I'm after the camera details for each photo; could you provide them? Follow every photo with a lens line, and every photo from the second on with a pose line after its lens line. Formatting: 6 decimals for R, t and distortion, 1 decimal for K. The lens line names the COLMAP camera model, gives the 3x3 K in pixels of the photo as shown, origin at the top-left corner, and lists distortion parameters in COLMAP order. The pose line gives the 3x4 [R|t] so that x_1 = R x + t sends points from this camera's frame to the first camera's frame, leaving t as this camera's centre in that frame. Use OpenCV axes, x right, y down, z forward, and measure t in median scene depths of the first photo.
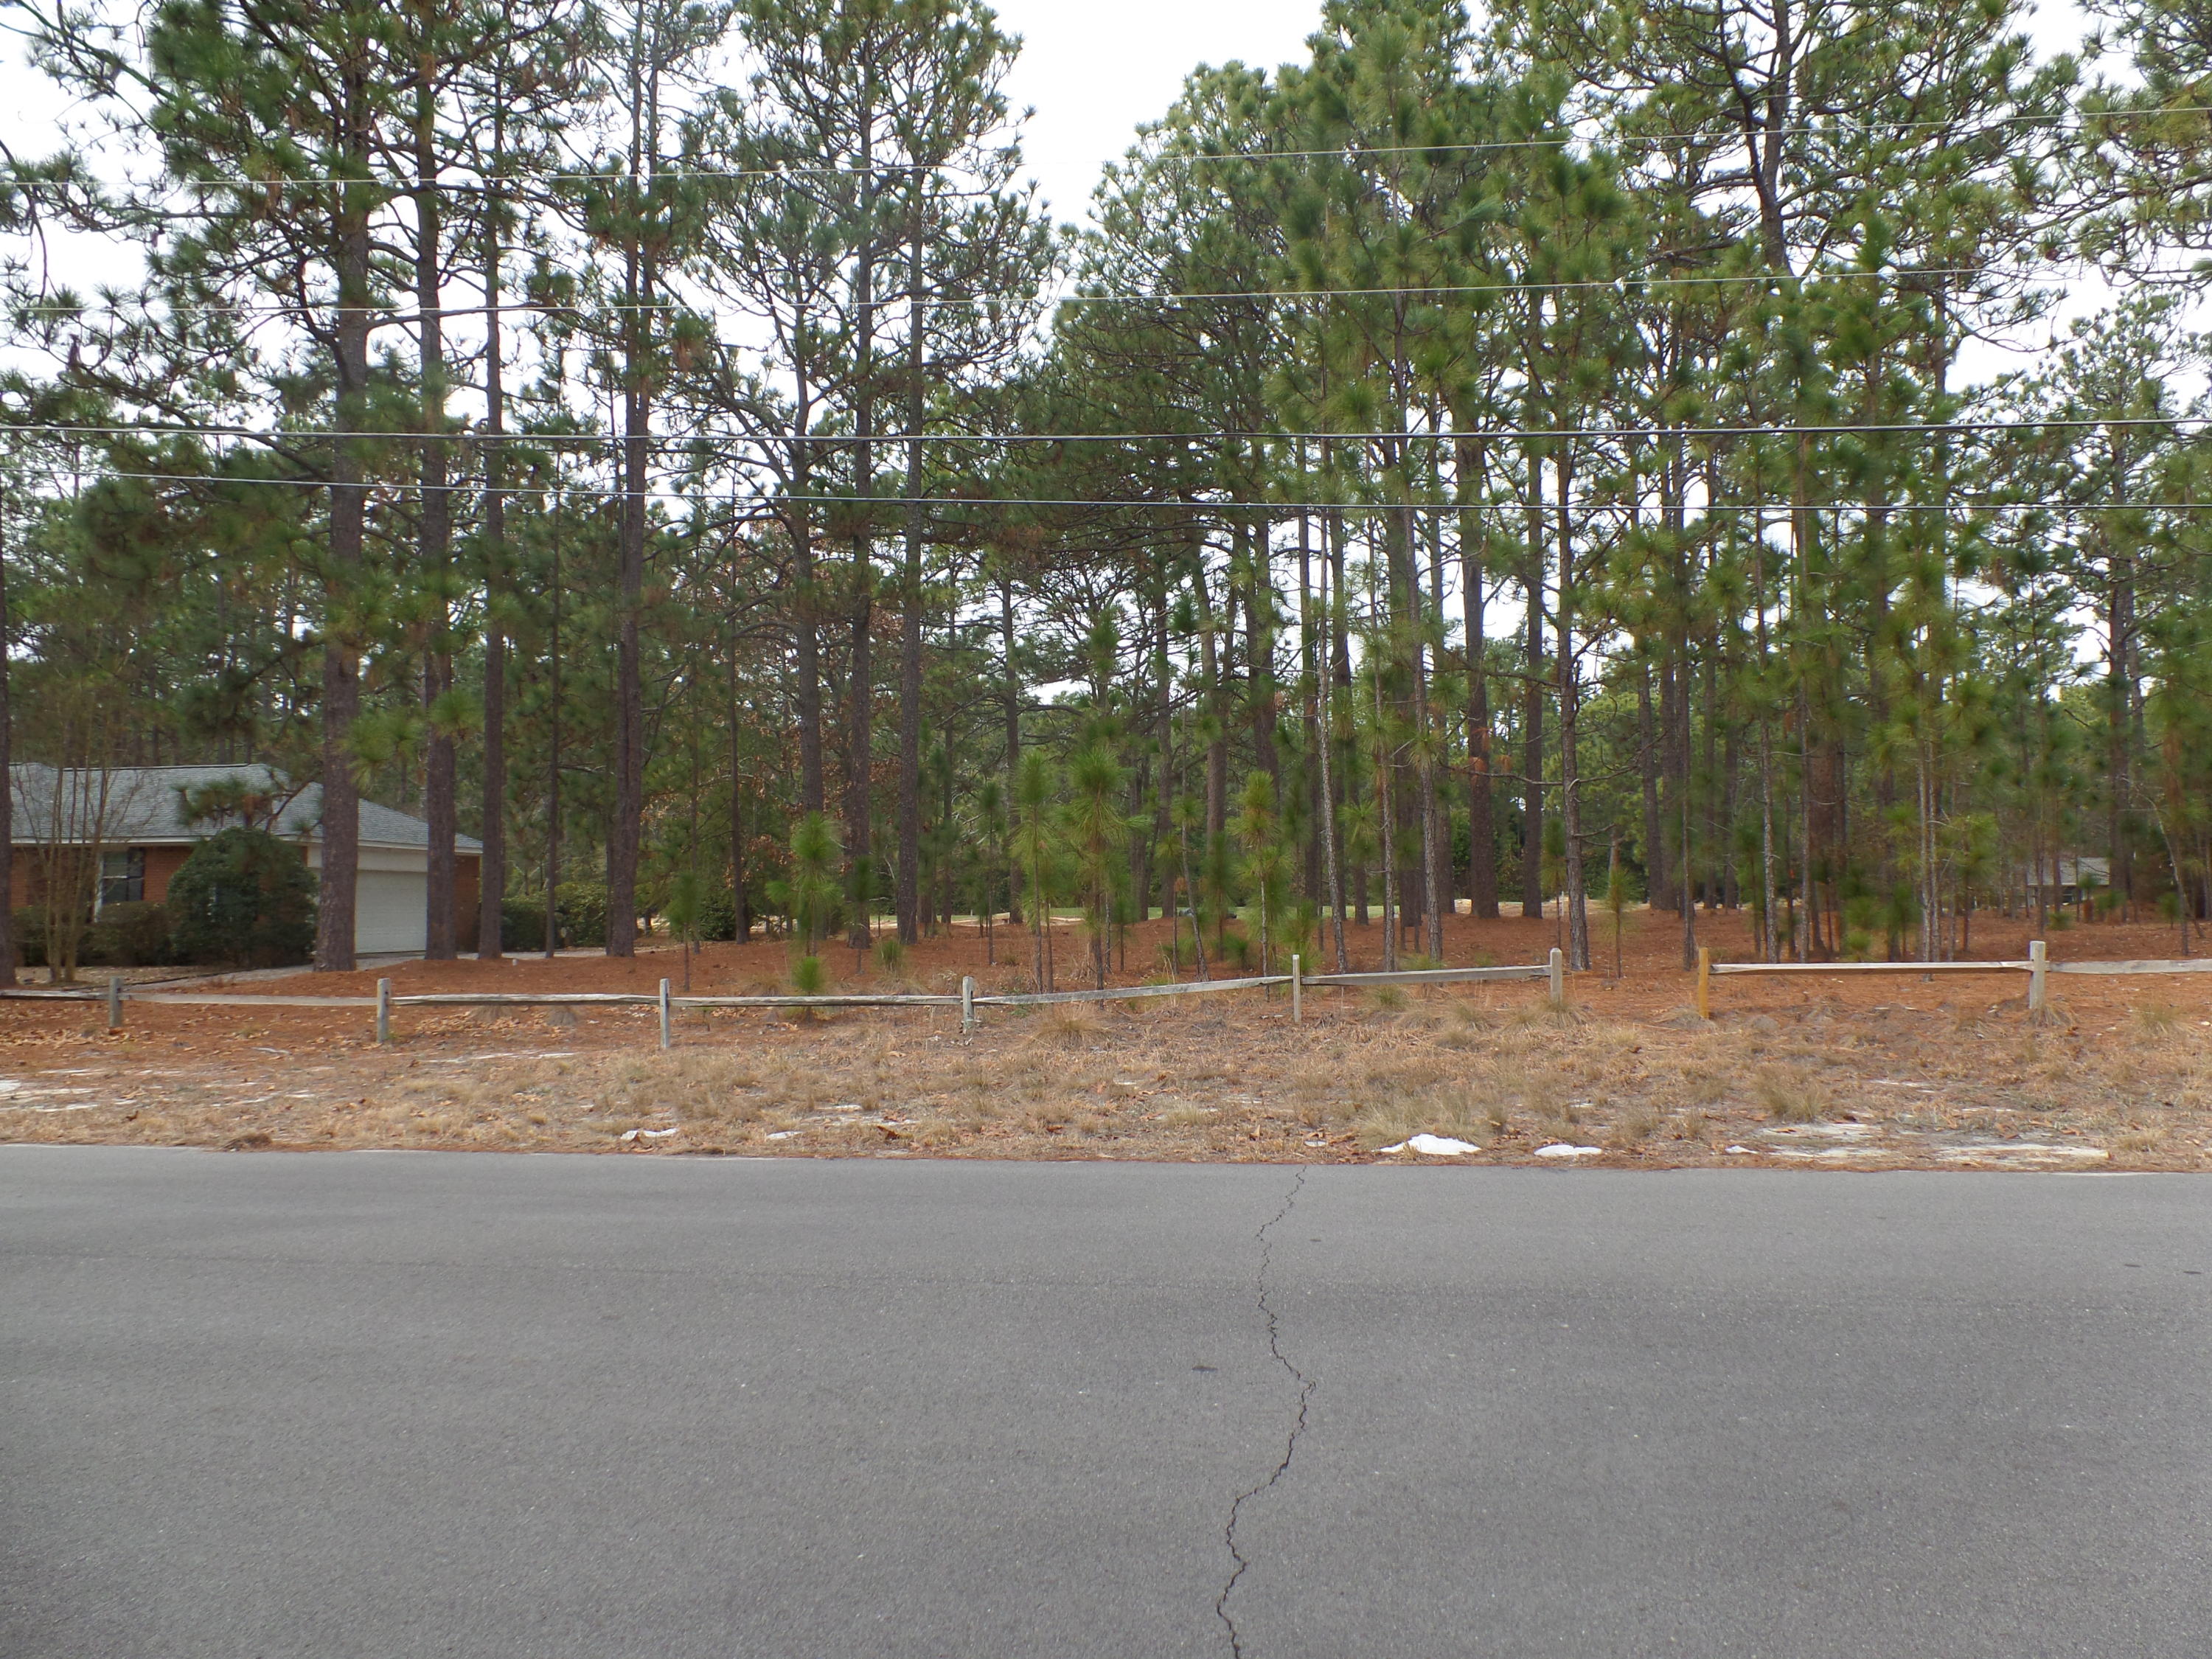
lens RADIAL K [[1695.7, 0, 1106.0], [0, 1695.7, 829.5], [0, 0, 1]] dist [0.028714, 0.004127]
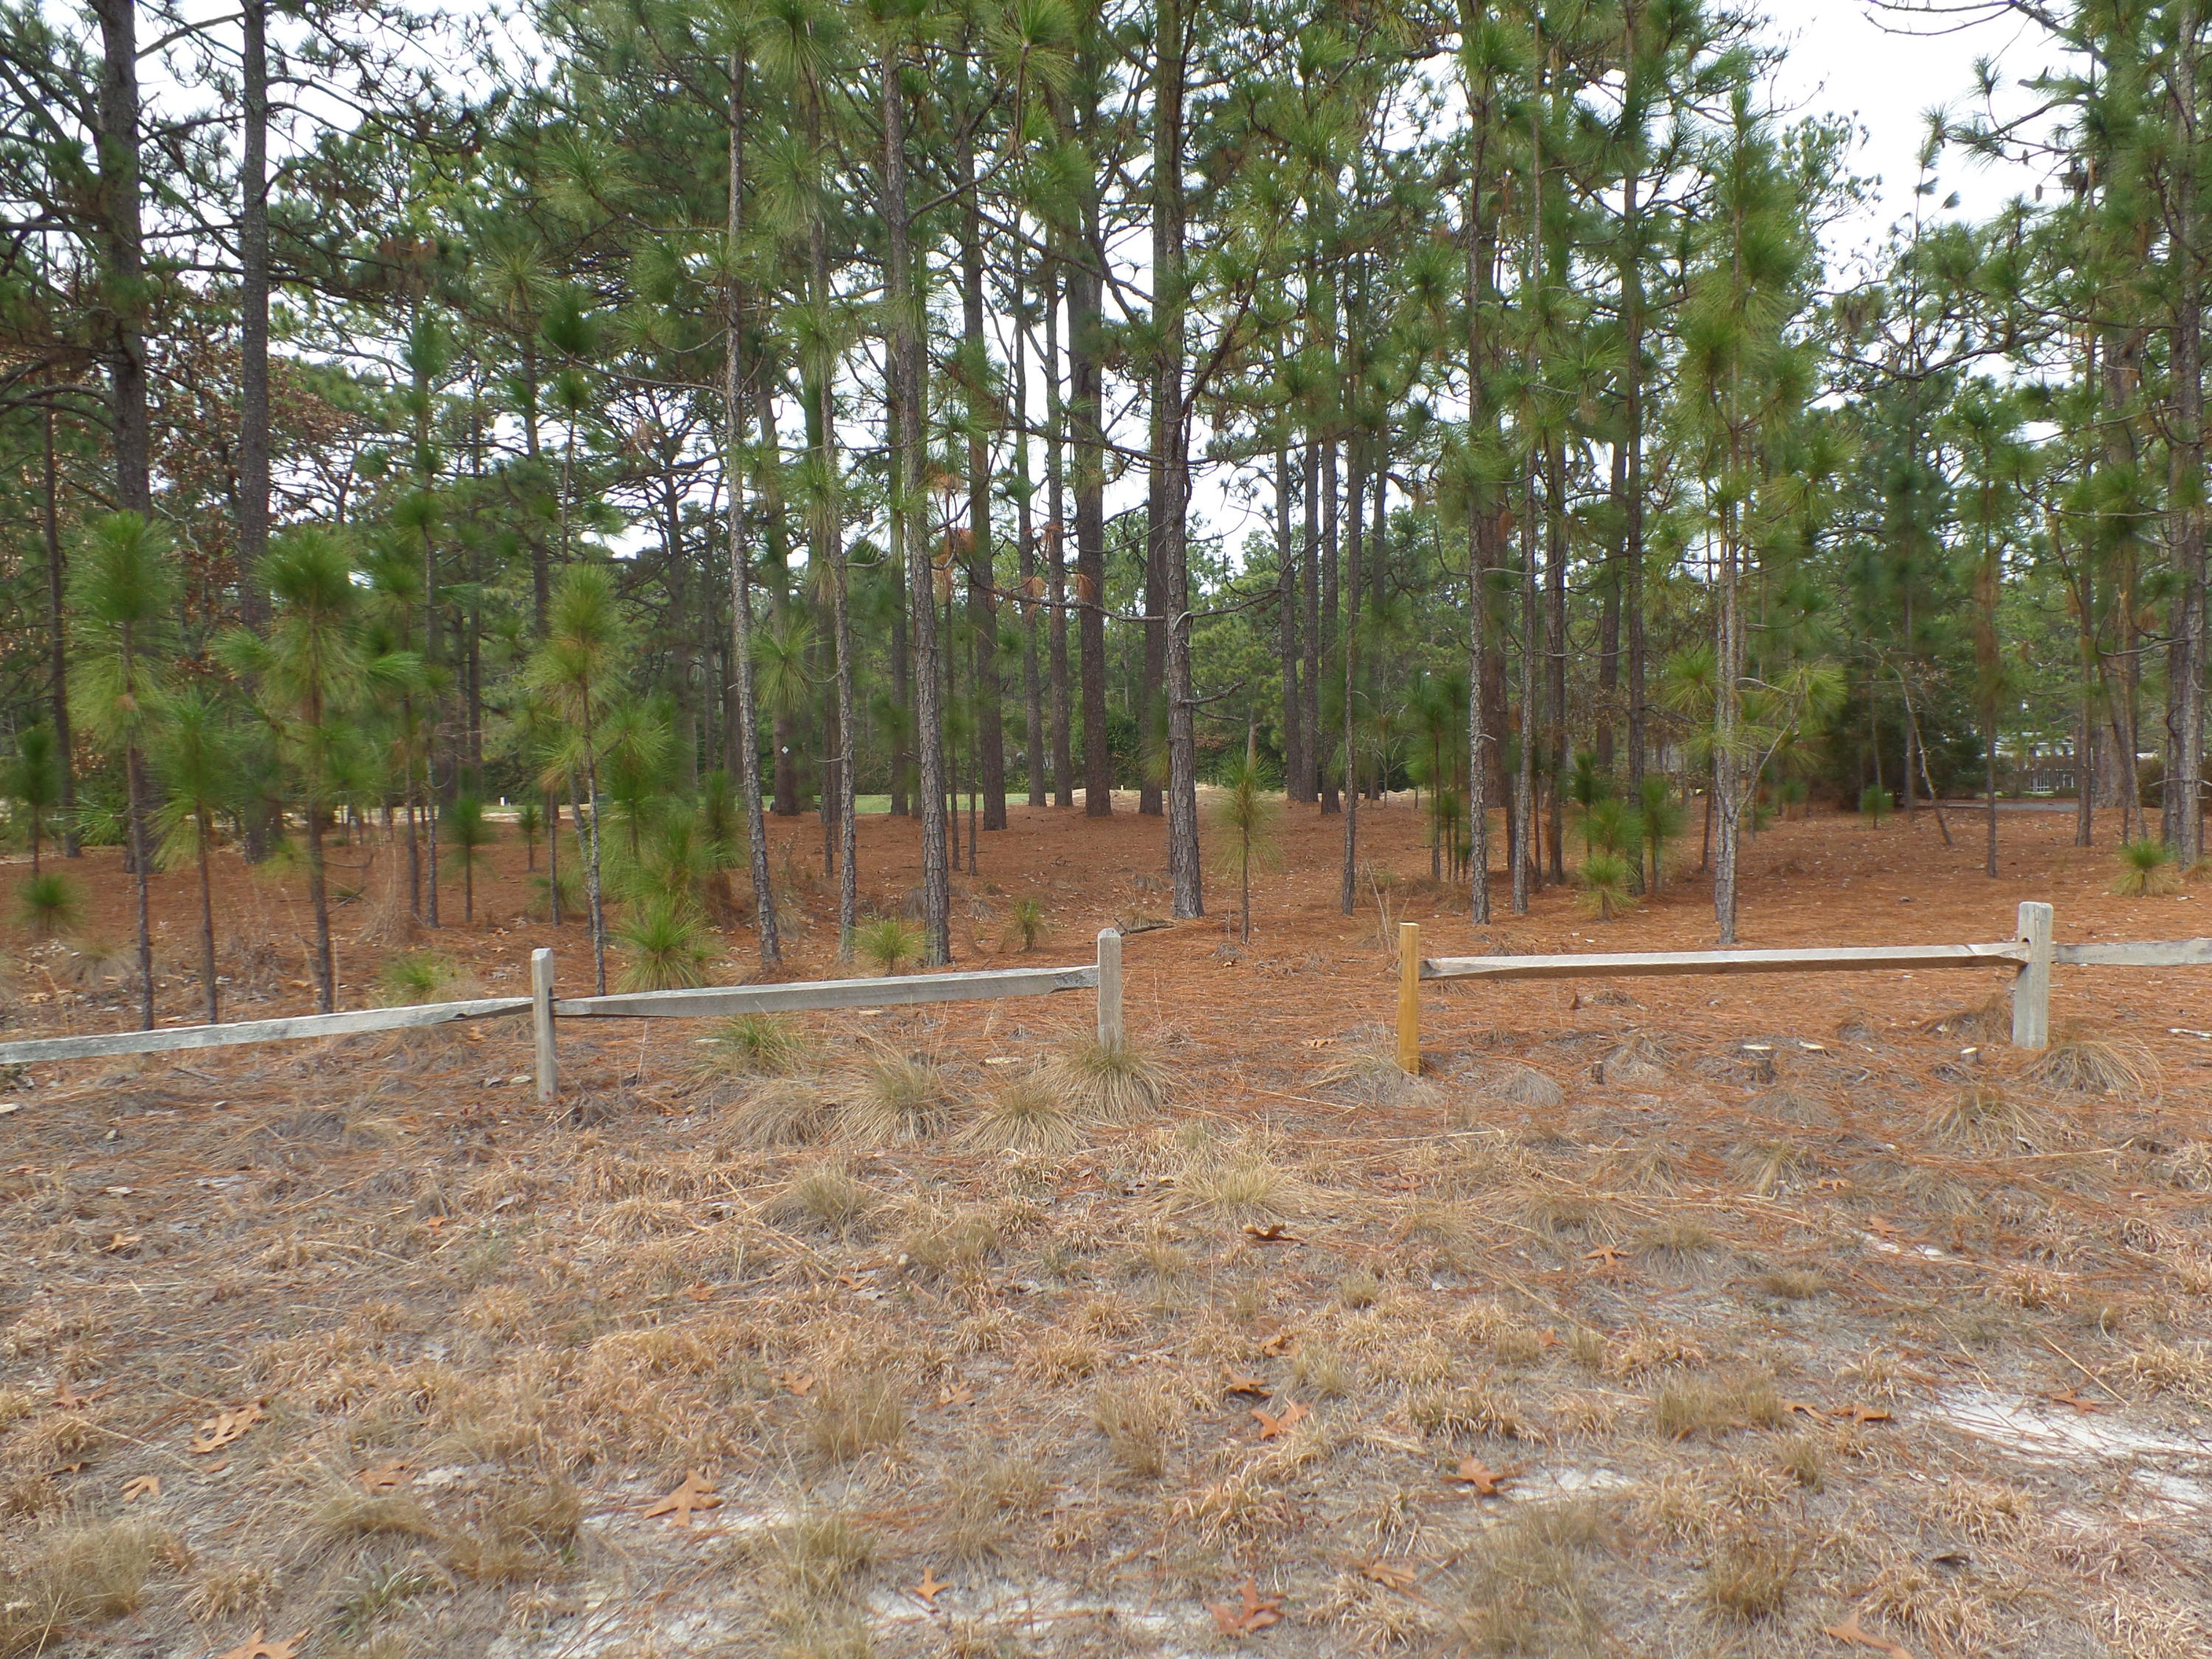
lens RADIAL K [[1695.7, 0, 1106.0], [0, 1695.7, 829.5], [0, 0, 1]] dist [0.028714, 0.004127]
pose [[0.979168, -0.004218, 0.203010, 0.062081], [-0.009910, 0.997600, 0.068524, 0.004189], [-0.202812, -0.069108, 0.976776, 0.201468]]
